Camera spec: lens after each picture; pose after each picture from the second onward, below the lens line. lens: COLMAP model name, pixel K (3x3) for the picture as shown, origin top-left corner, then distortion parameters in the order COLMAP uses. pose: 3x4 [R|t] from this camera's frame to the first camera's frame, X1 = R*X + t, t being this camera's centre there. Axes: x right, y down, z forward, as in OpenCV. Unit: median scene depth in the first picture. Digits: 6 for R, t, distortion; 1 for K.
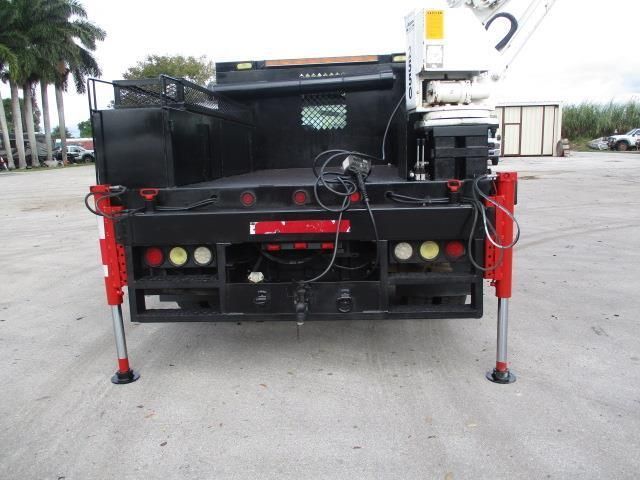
lens RADIAL K [[530.4, 0, 324.1], [0, 530.4, 240.0], [0, 0, 1]] dist [-0.037667, 0.017868]
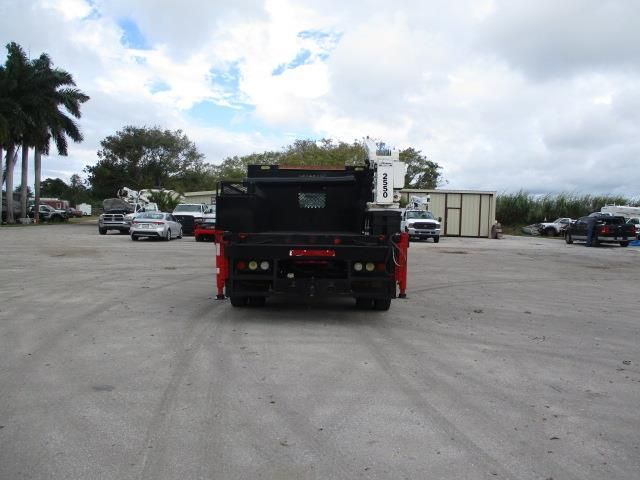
lens RADIAL K [[530.4, 0, 324.1], [0, 530.4, 240.0], [0, 0, 1]] dist [-0.037667, 0.017868]
pose [[0.995352, 0.050721, 0.081866, -0.016115], [-0.038950, 0.989462, -0.139459, 0.020229], [-0.088076, 0.135622, 0.986838, -0.106668]]
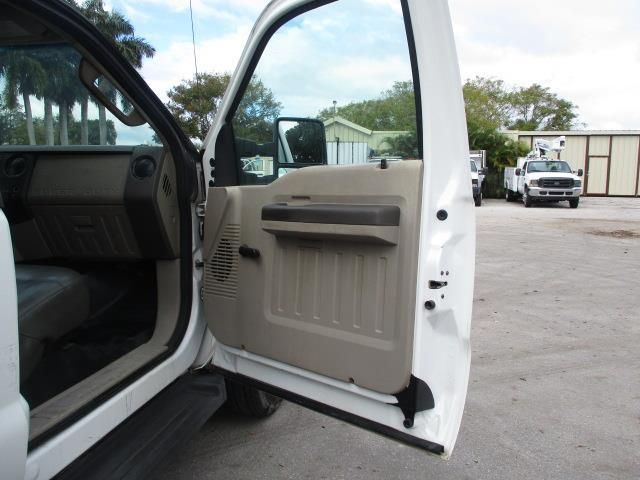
lens RADIAL K [[530.4, 0, 324.1], [0, 530.4, 240.0], [0, 0, 1]] dist [-0.037667, 0.017868]
pose [[0.989690, 0.048266, -0.134850, 0.051309], [-0.055269, 0.997284, -0.048680, -0.027921], [0.132134, 0.055631, 0.989670, 0.144320]]
